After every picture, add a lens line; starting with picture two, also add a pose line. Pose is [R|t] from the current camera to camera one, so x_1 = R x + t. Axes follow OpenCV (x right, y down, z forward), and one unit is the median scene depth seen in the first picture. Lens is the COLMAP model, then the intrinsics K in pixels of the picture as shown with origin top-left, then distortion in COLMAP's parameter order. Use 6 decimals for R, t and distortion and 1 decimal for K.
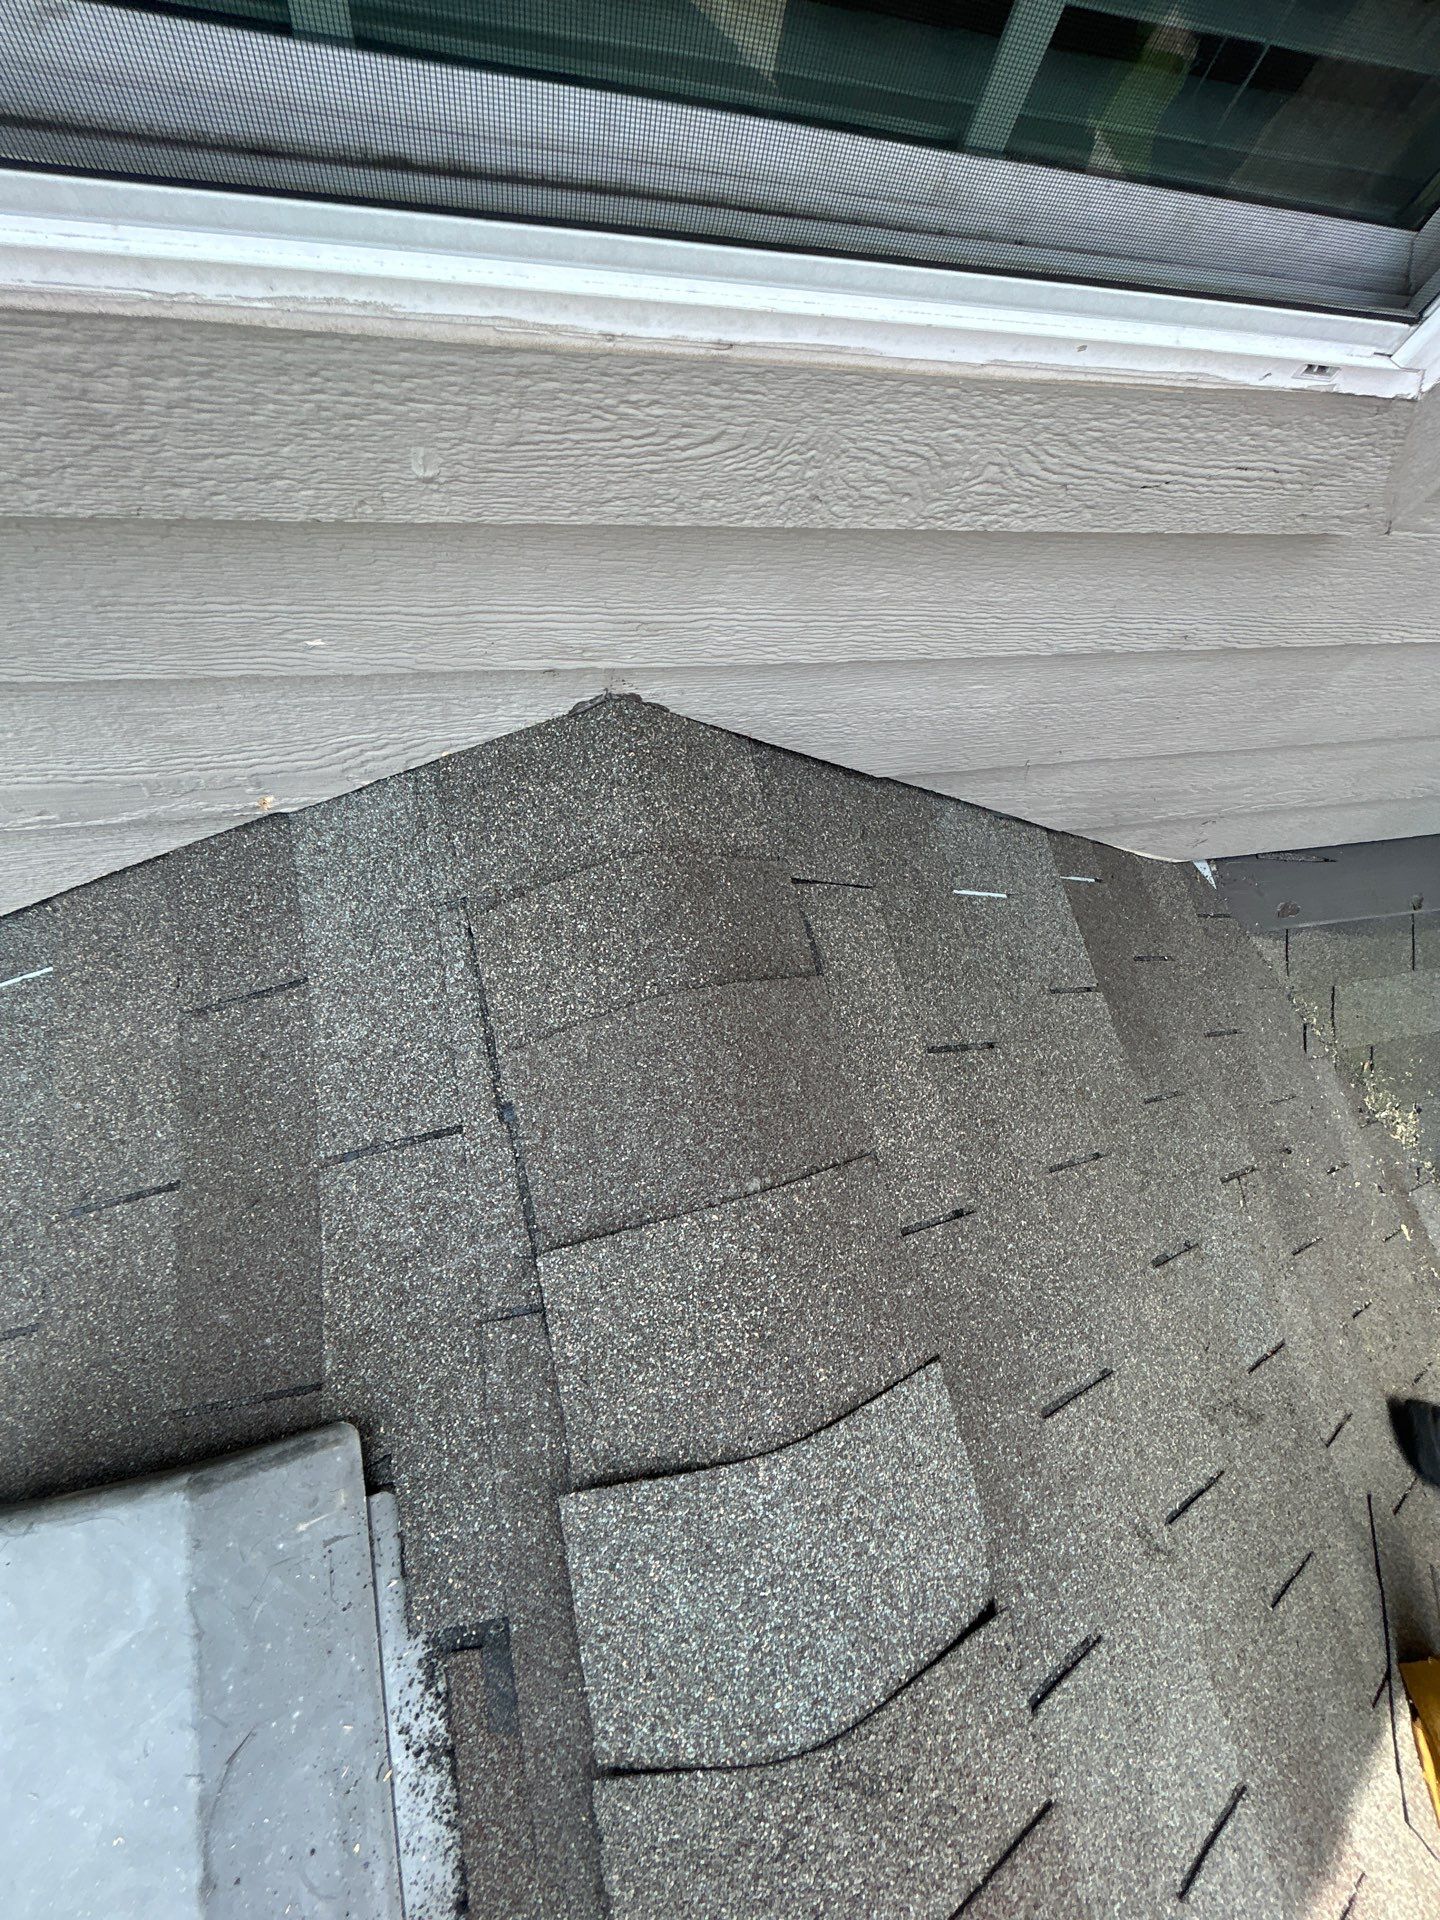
lens RADIAL K [[800.5, 0, 720.9], [0, 800.5, 957.9], [0, 0, 1]] dist [0.002027, -0.000031]
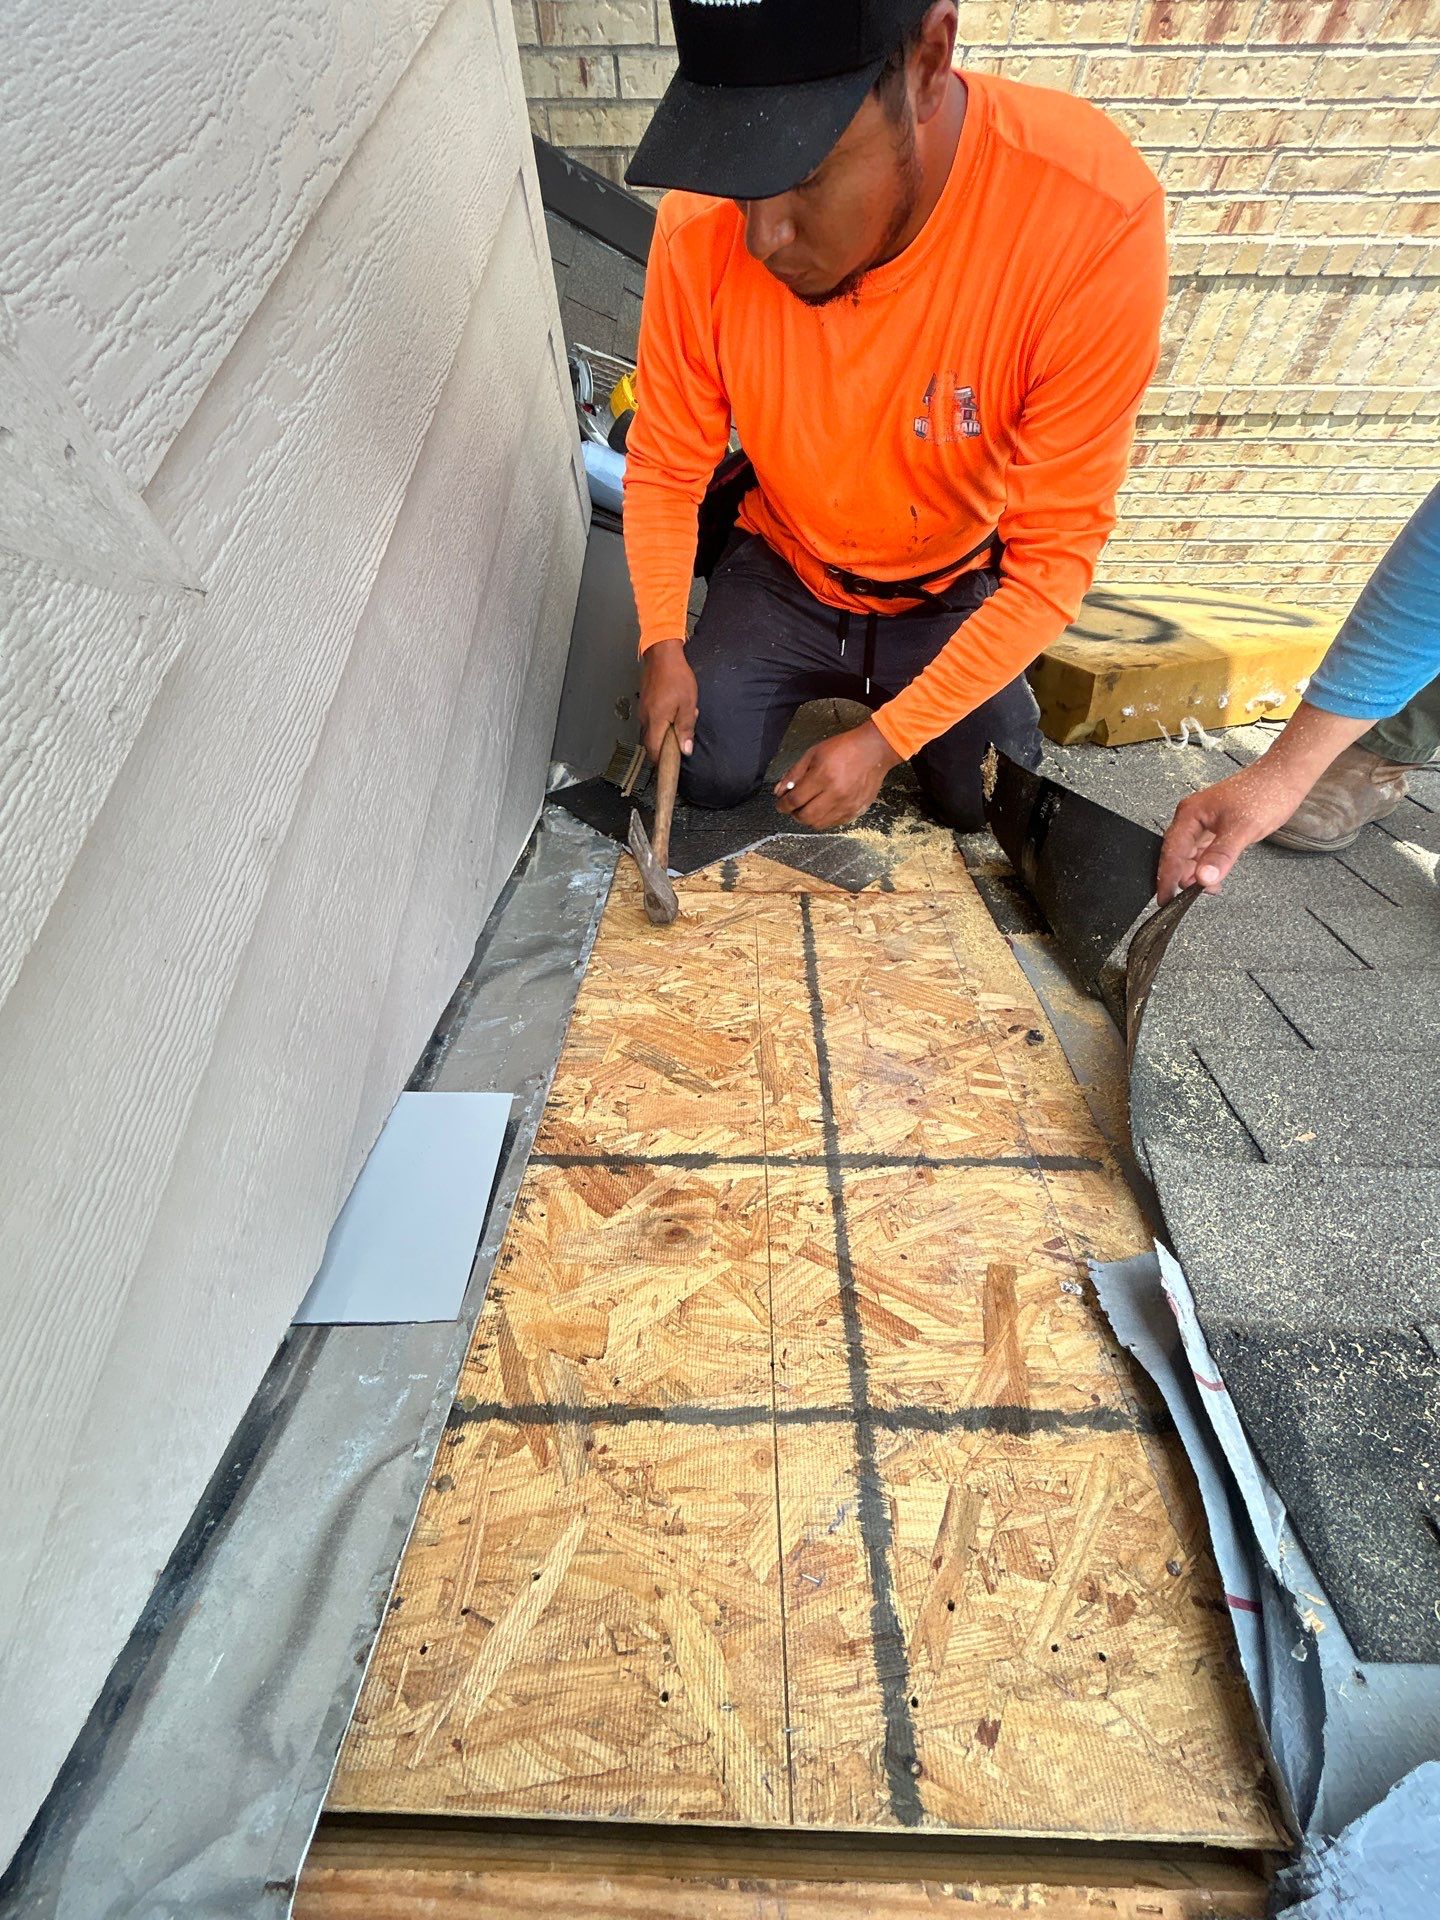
lens RADIAL K [[800.5, 0, 727.8], [0, 800.5, 960.9], [0, 0, 1]] dist [0.002027, -0.000031]
pose [[0.214959, -0.936840, 0.275903, 0.457636], [0.934025, 0.279734, 0.222139, -0.182281], [-0.285289, 0.209949, 0.935164, 0.310769]]
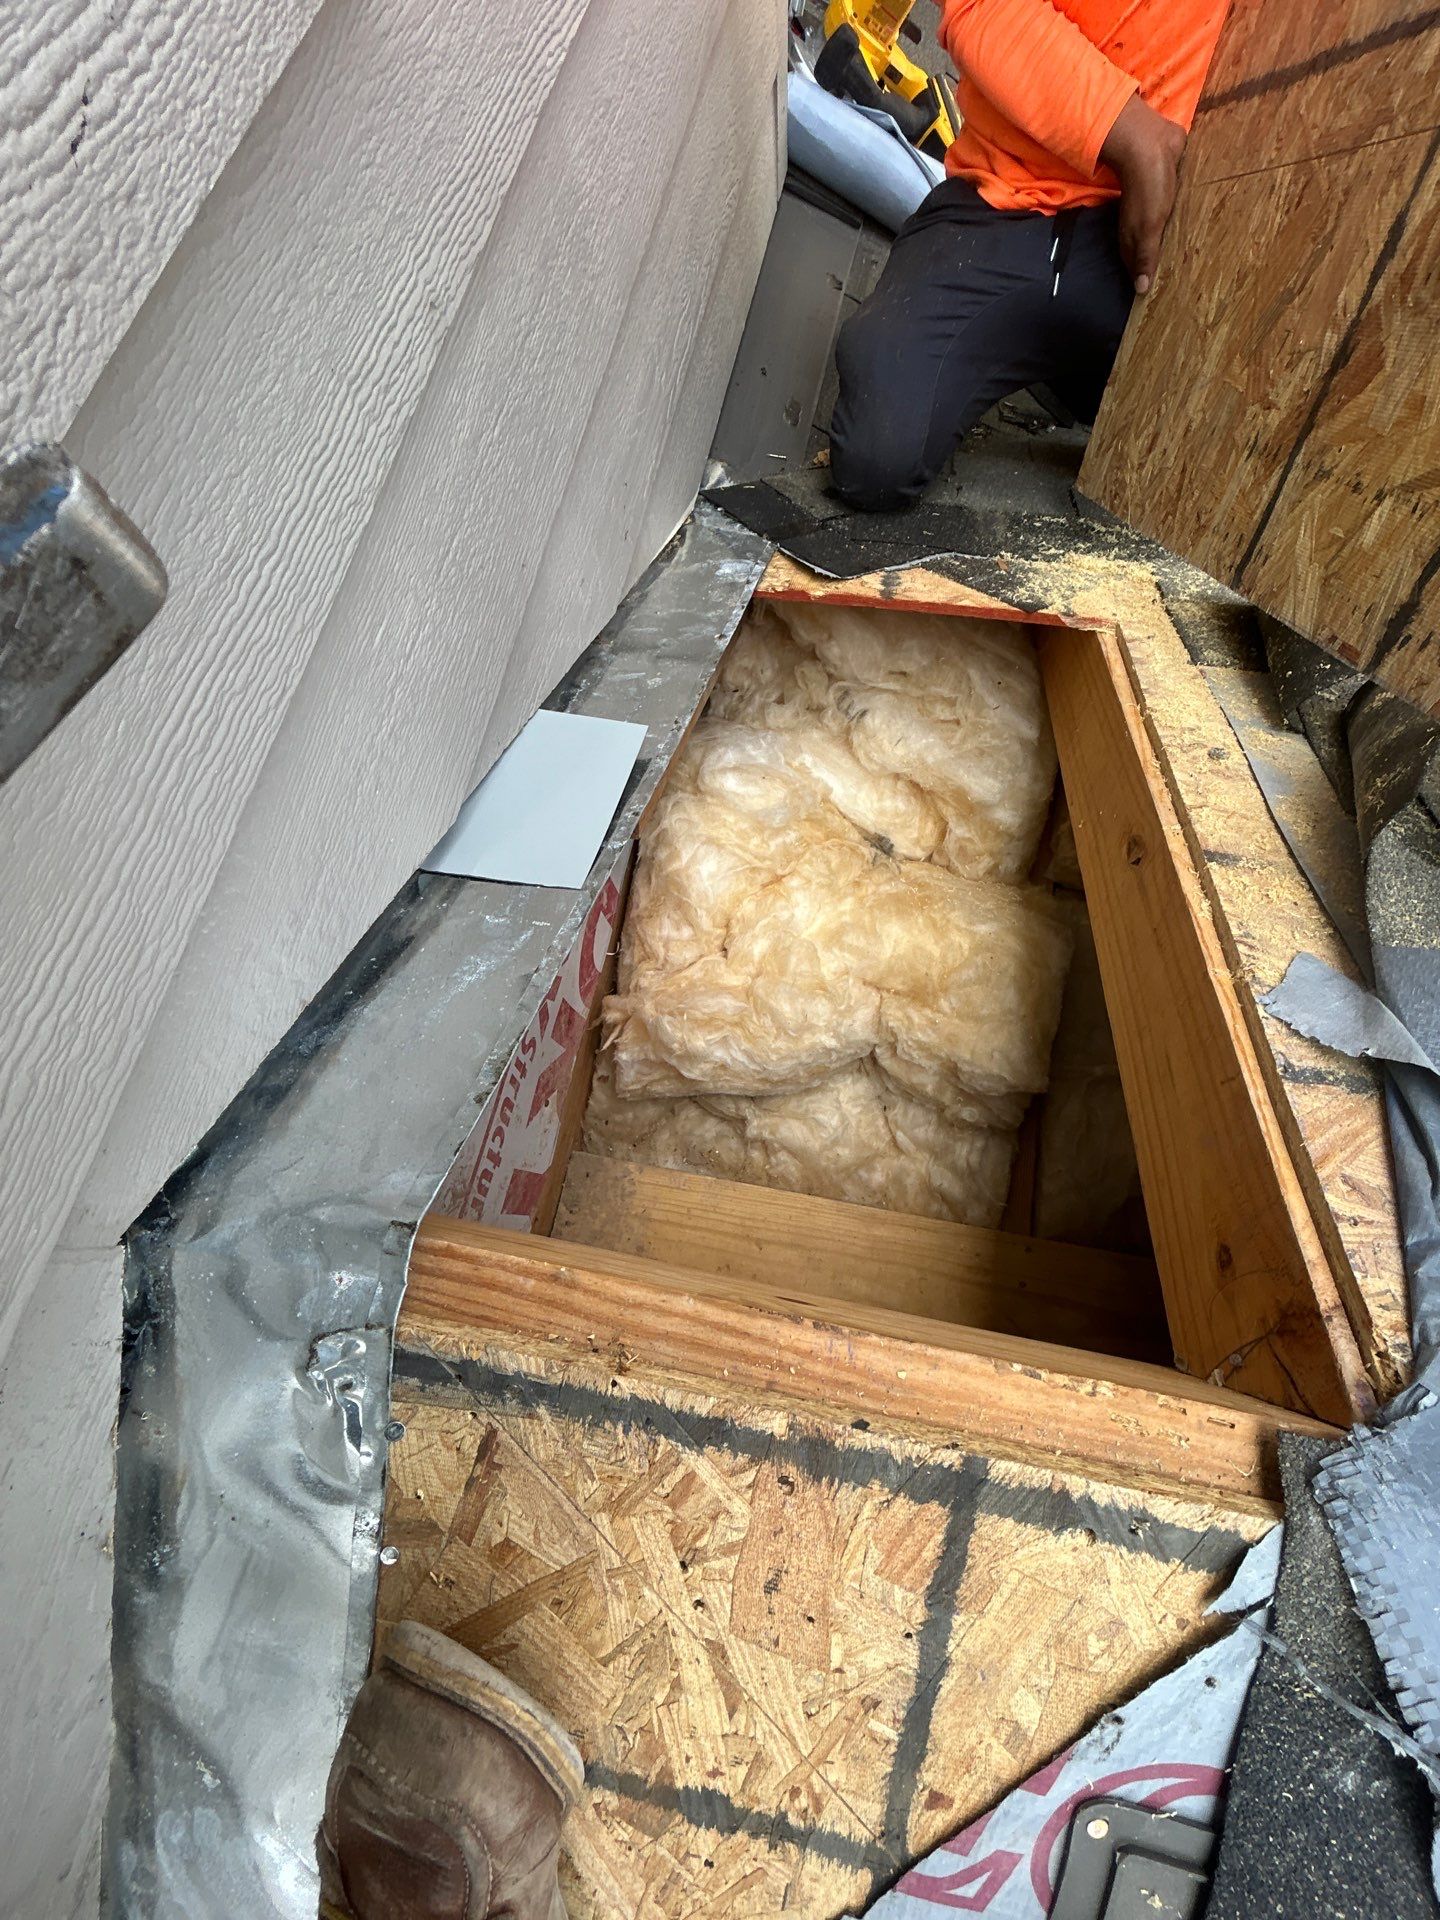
lens RADIAL K [[800.5, 0, 726.8], [0, 800.5, 961.9], [0, 0, 1]] dist [0.002027, -0.000031]
pose [[0.368581, -0.926689, 0.073458, 0.167075], [0.911403, 0.375794, 0.167699, -0.121283], [-0.183010, 0.005140, 0.983098, 0.408692]]
